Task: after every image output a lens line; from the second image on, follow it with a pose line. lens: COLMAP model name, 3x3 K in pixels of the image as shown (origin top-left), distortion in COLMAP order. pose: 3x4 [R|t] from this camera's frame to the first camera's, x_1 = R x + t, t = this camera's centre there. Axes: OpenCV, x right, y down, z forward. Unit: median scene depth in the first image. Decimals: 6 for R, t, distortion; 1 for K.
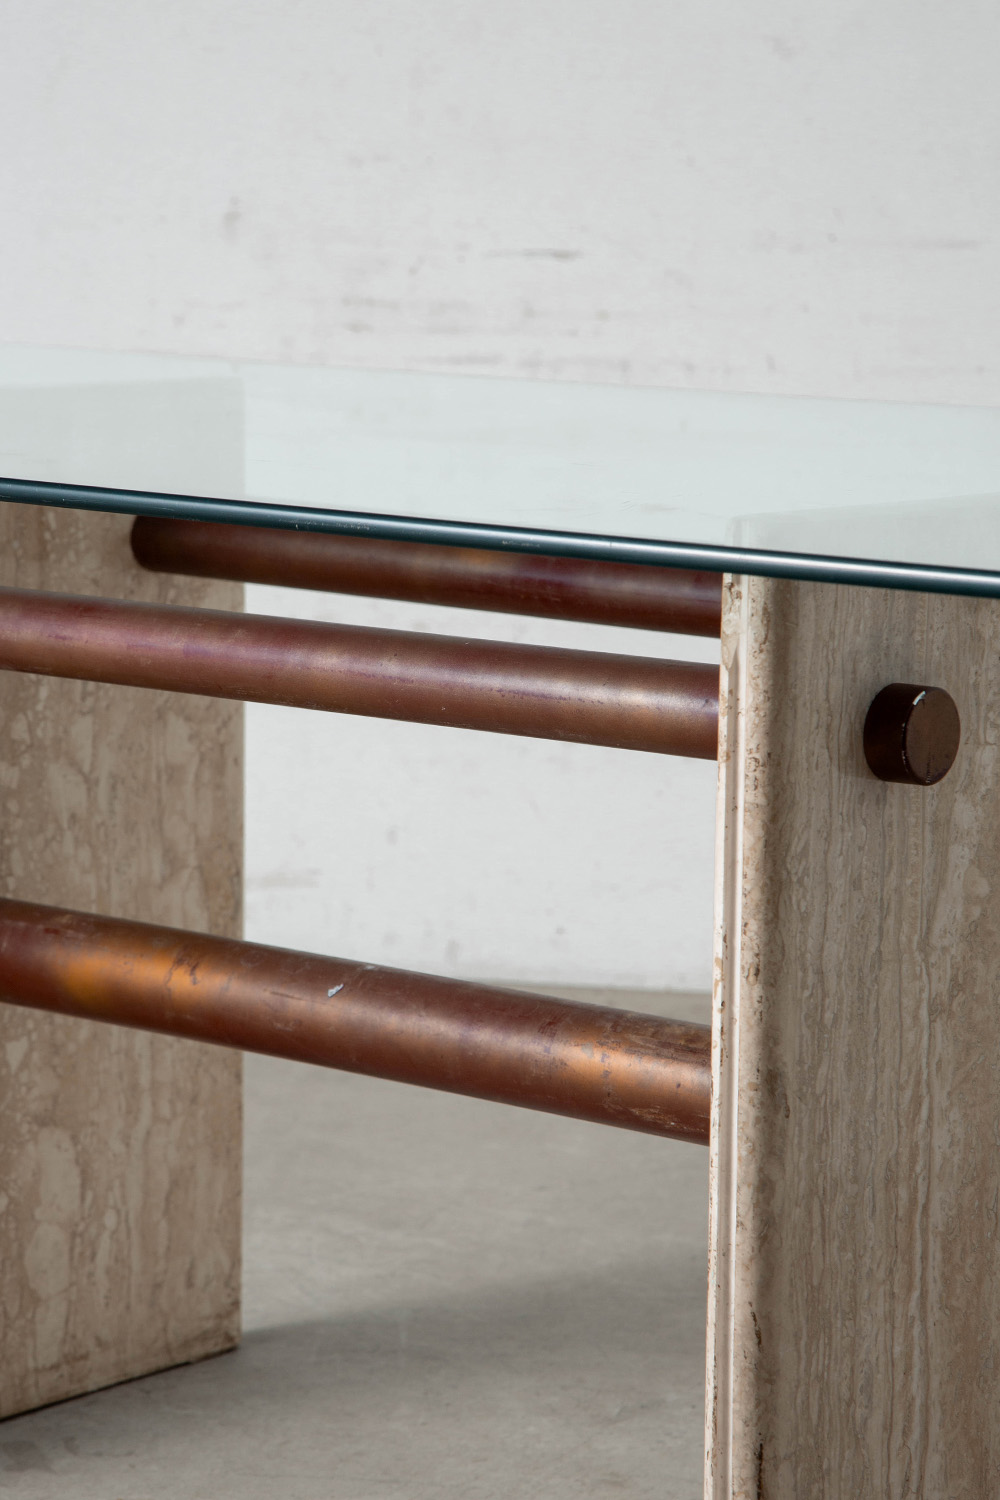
lens RADIAL K [[4503.5, 0, 474.9], [0, 4503.5, 750.6], [0, 0, 1]] dist [0.510903, 0.375380]
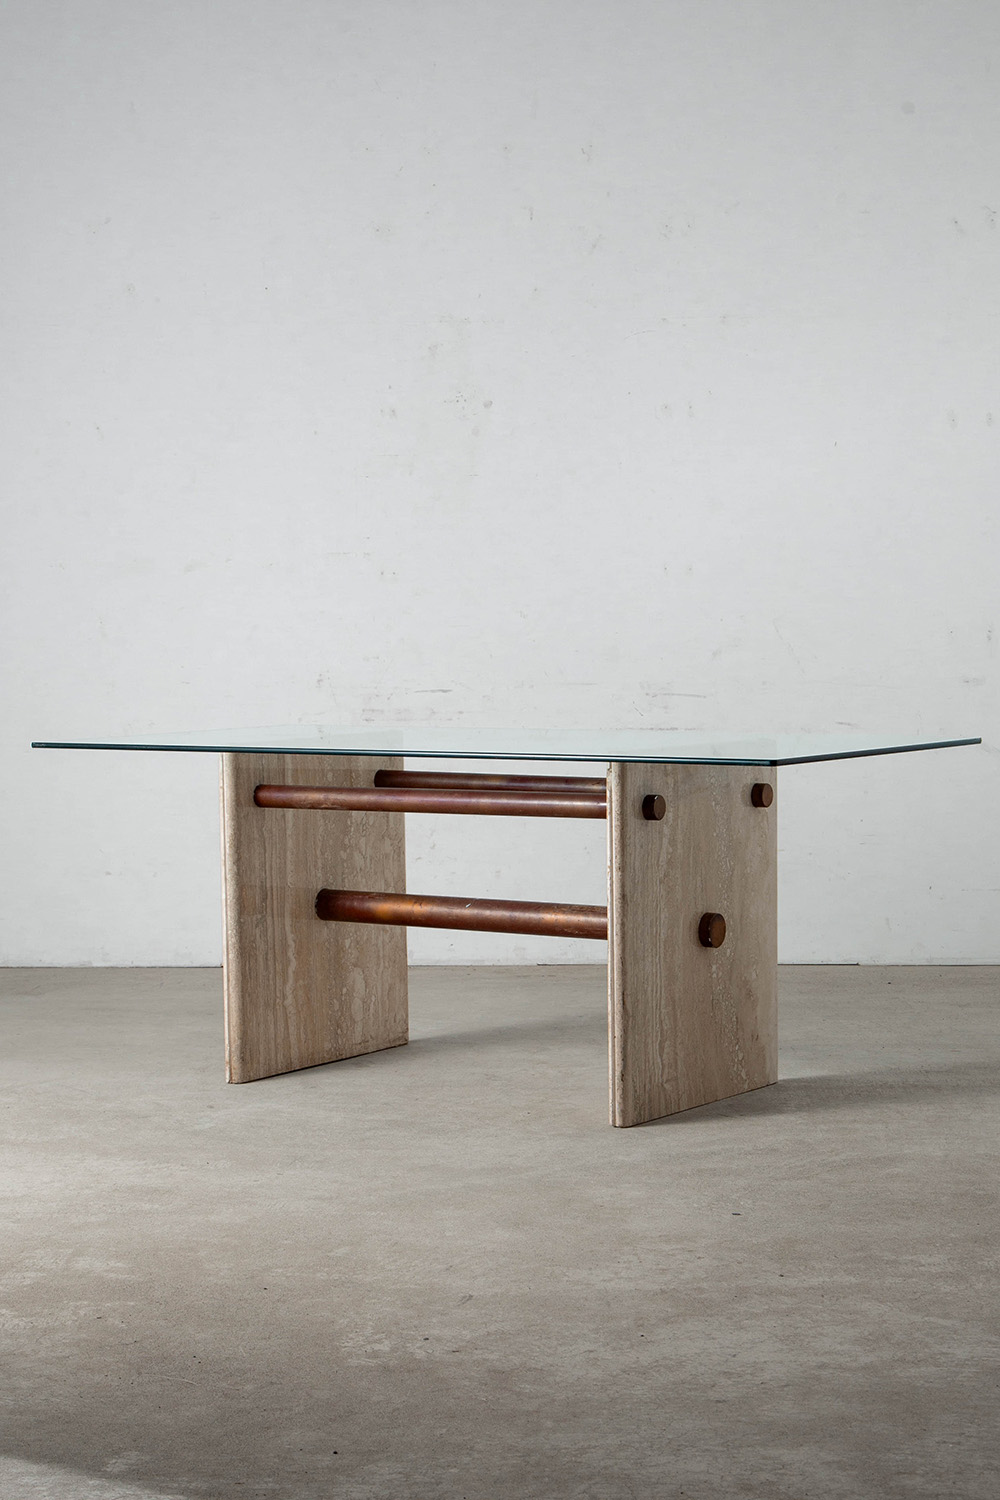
lens RADIAL K [[2769.7, 0, 472.4], [0, 2769.7, 843.0], [0, 0, 1]] dist [0.013196, 0.168238]
pose [[0.992858, -0.035623, 0.113864, -0.259592], [0.041945, 0.997680, -0.053621, 0.116395], [-0.111690, 0.058014, 0.992048, -1.050309]]
